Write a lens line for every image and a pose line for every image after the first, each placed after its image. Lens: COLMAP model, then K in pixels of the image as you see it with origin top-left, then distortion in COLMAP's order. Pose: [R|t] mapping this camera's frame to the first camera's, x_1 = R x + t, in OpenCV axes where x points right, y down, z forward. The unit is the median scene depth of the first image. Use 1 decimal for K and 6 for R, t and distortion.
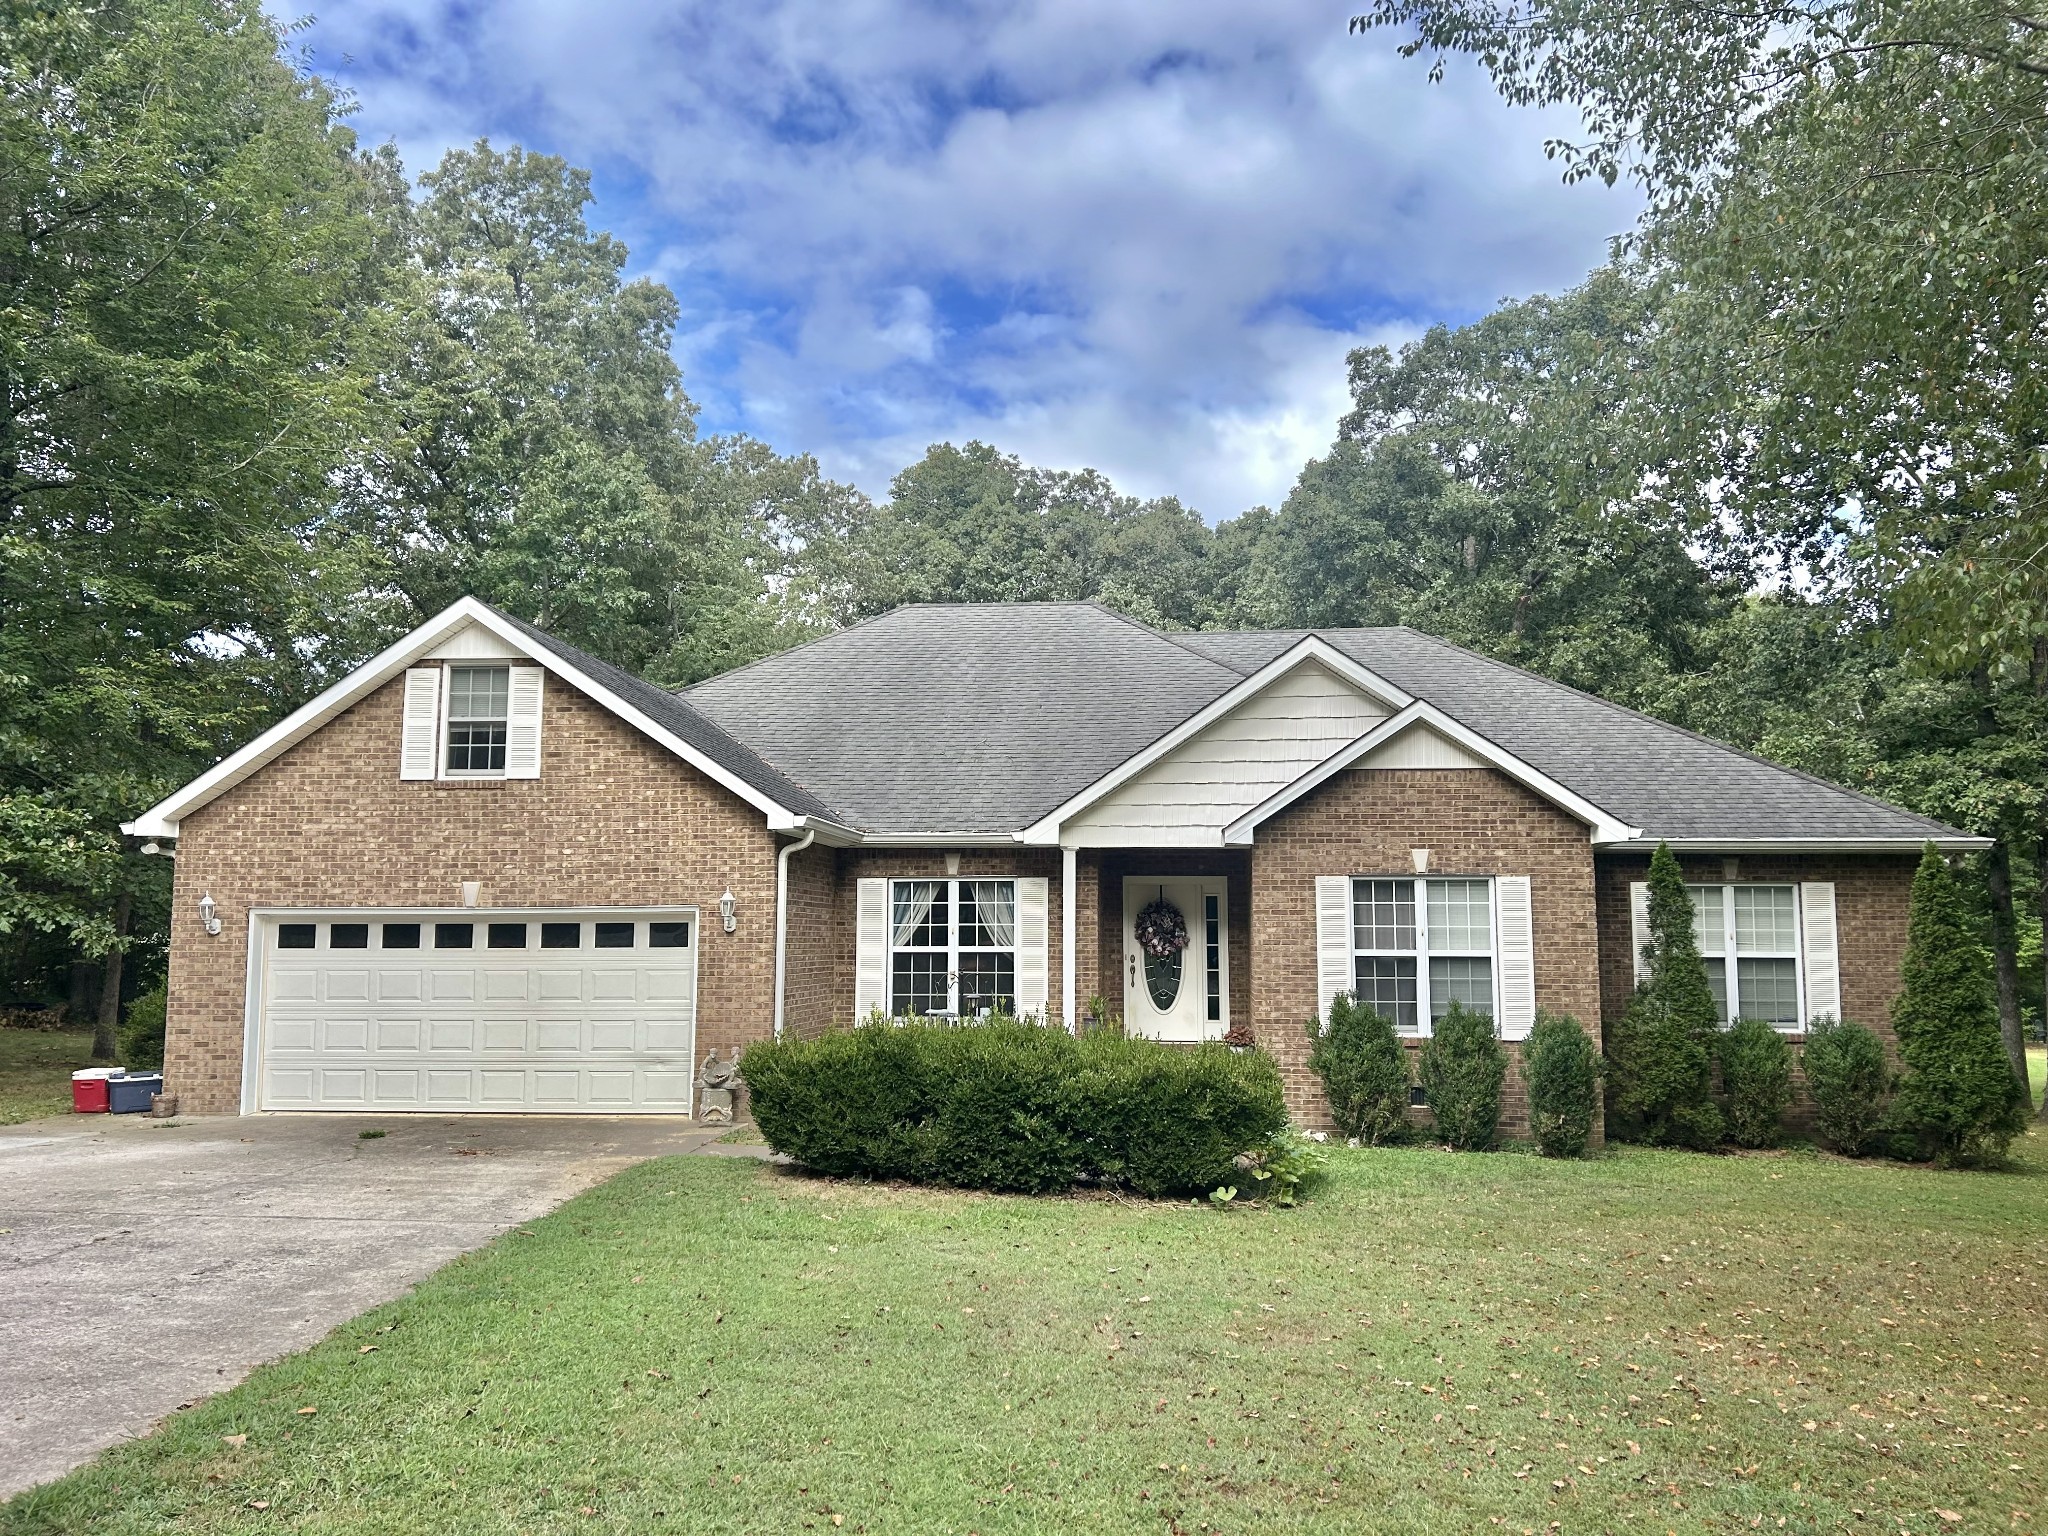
lens RADIAL K [[1514.0, 0, 1029.7], [0, 1514.0, 789.1], [0, 0, 1]] dist [0.082501, -0.074251]
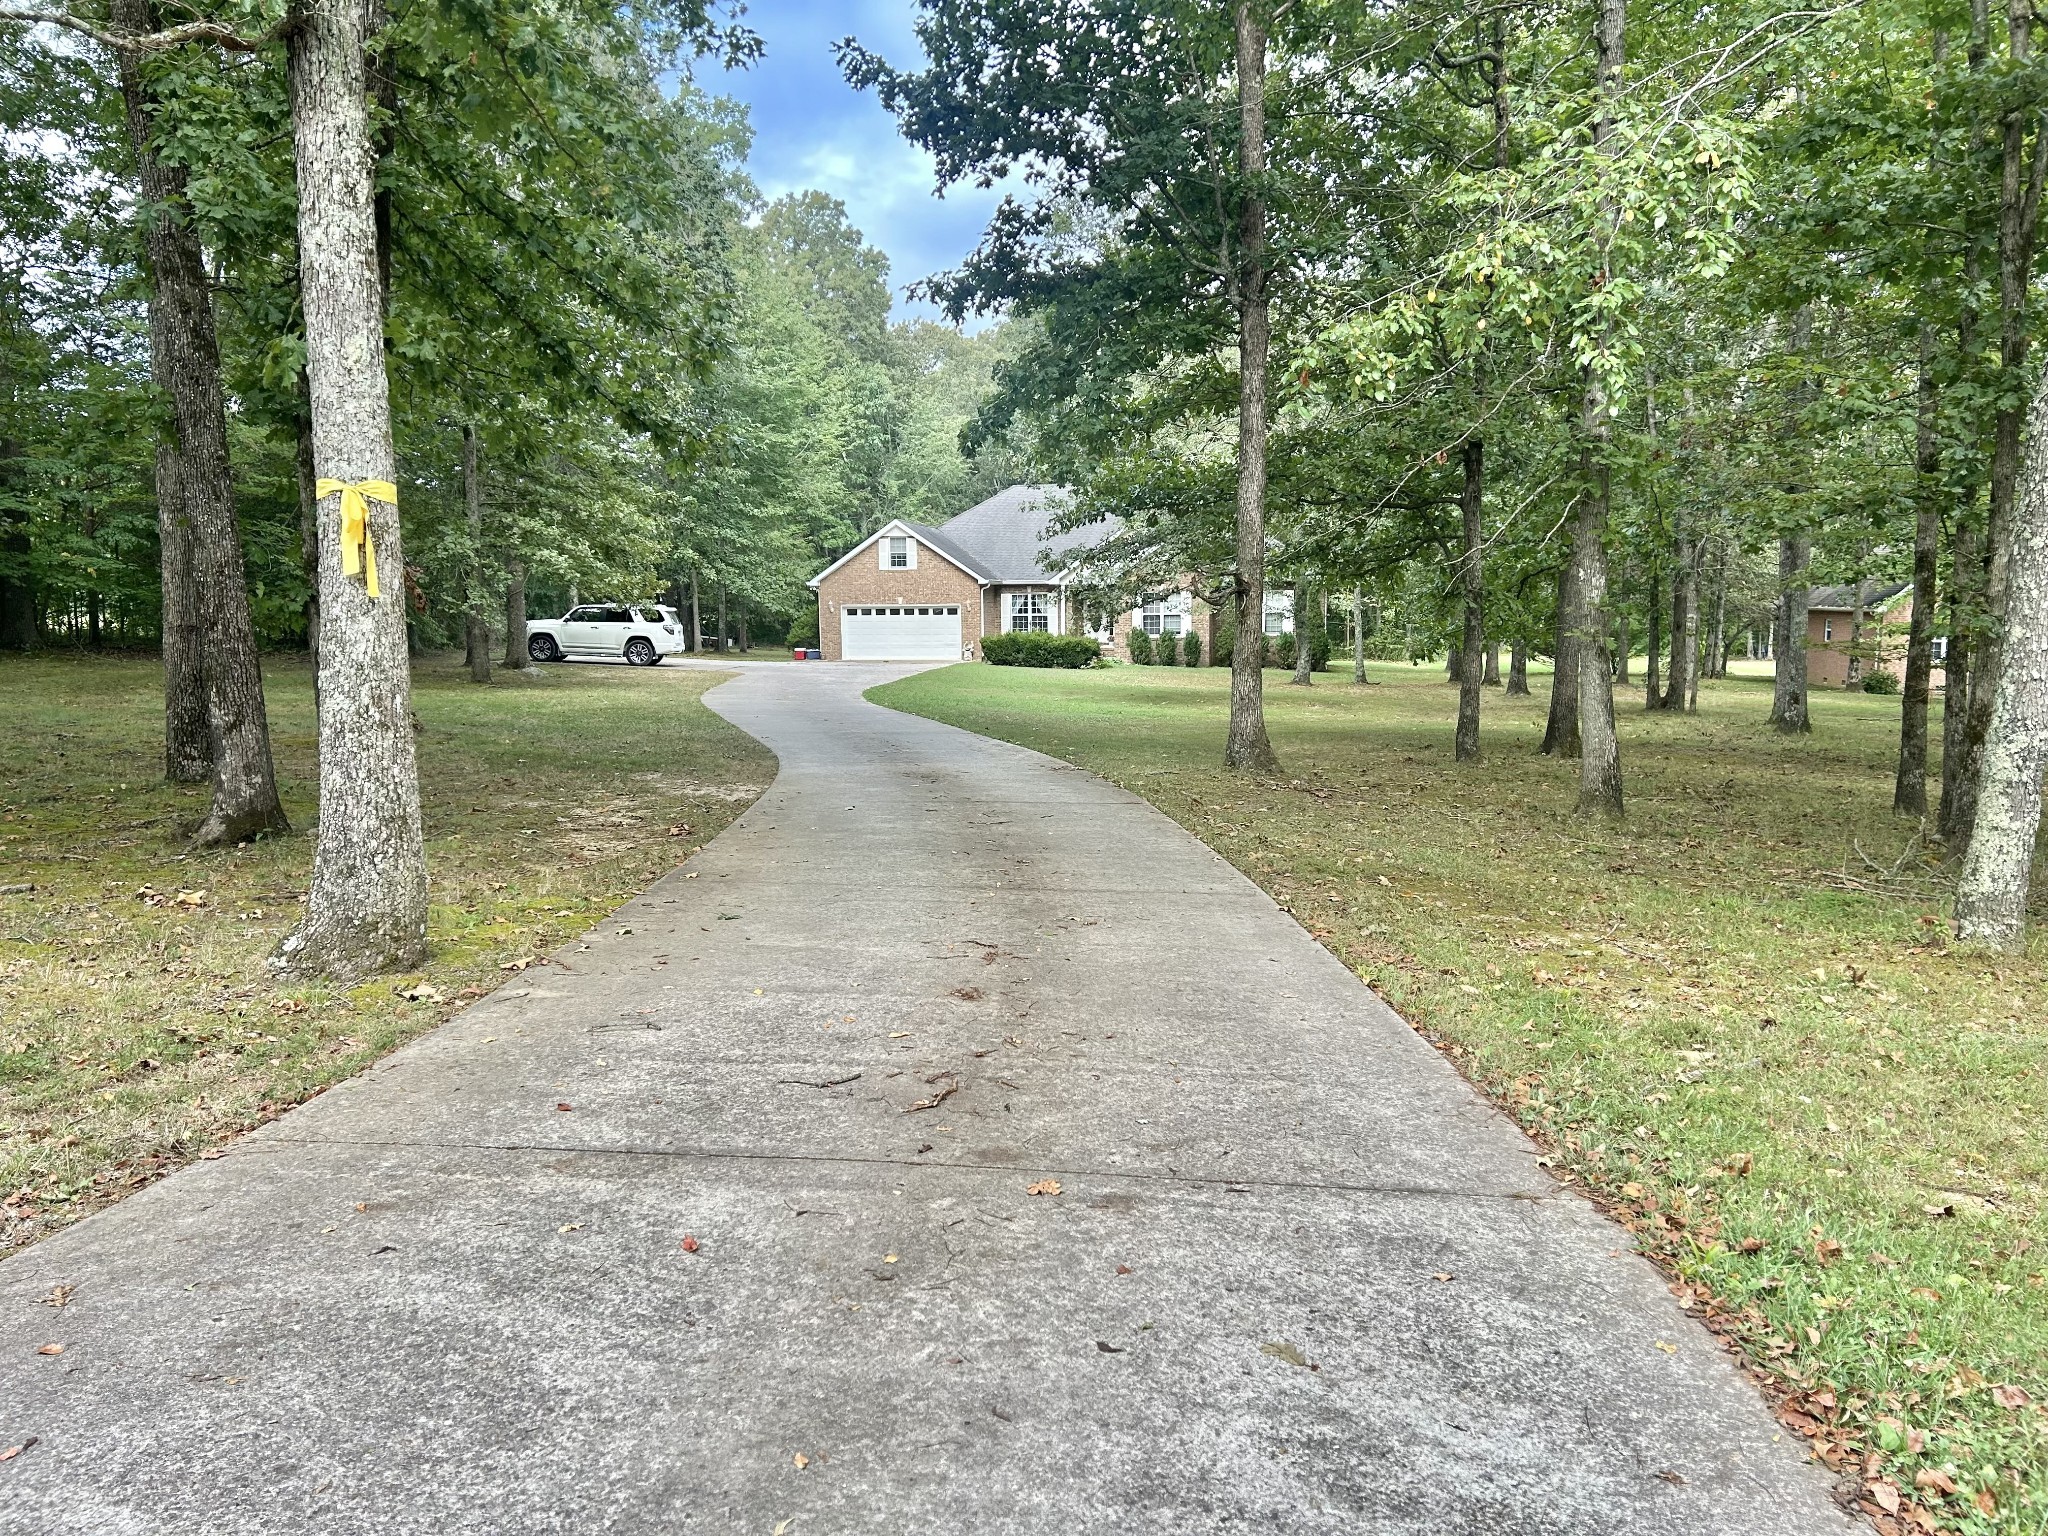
lens RADIAL K [[1497.1, 0, 1014.5], [0, 1497.1, 788.1], [0, 0, 1]] dist [0.100309, 0.001828]
pose [[0.996230, 0.001052, -0.086741, 0.216894], [0.018491, 0.974370, 0.224189, -0.281830], [0.084754, -0.224947, 0.970678, -2.461575]]
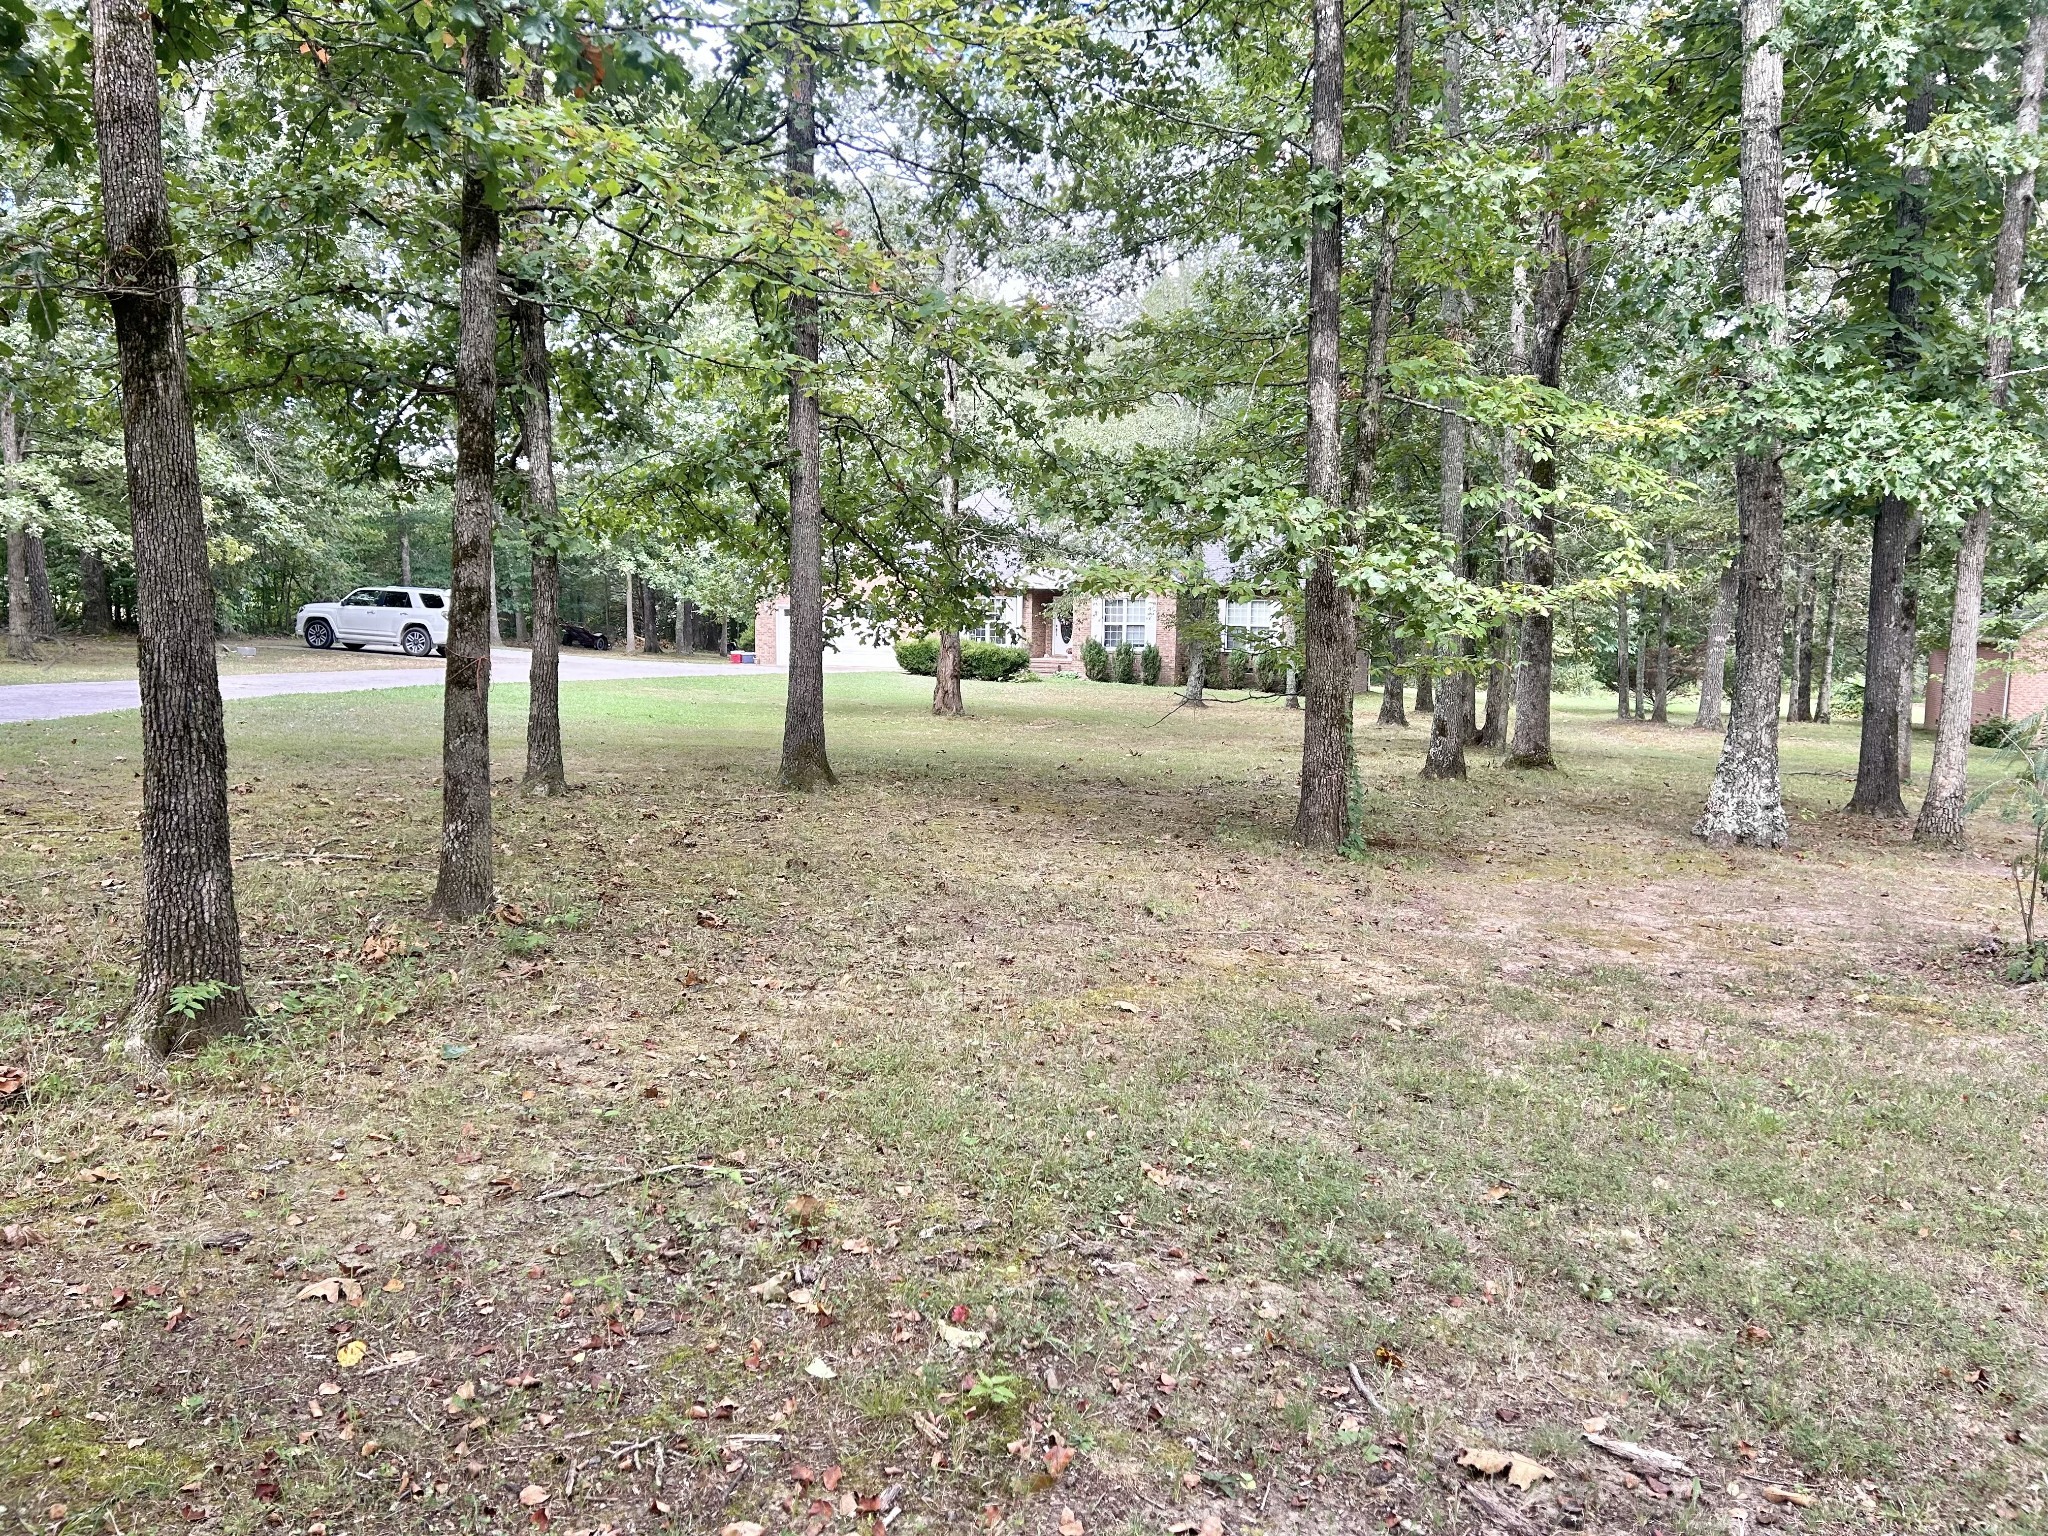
lens RADIAL K [[1545.4, 0, 1029.5], [0, 1545.4, 775.8], [0, 0, 1]] dist [0.016117, -0.048024]
pose [[0.961109, 0.041853, -0.272980, 0.914955], [0.011666, 0.981415, 0.191542, -0.184063], [0.275923, -0.187277, 0.942759, -1.986087]]
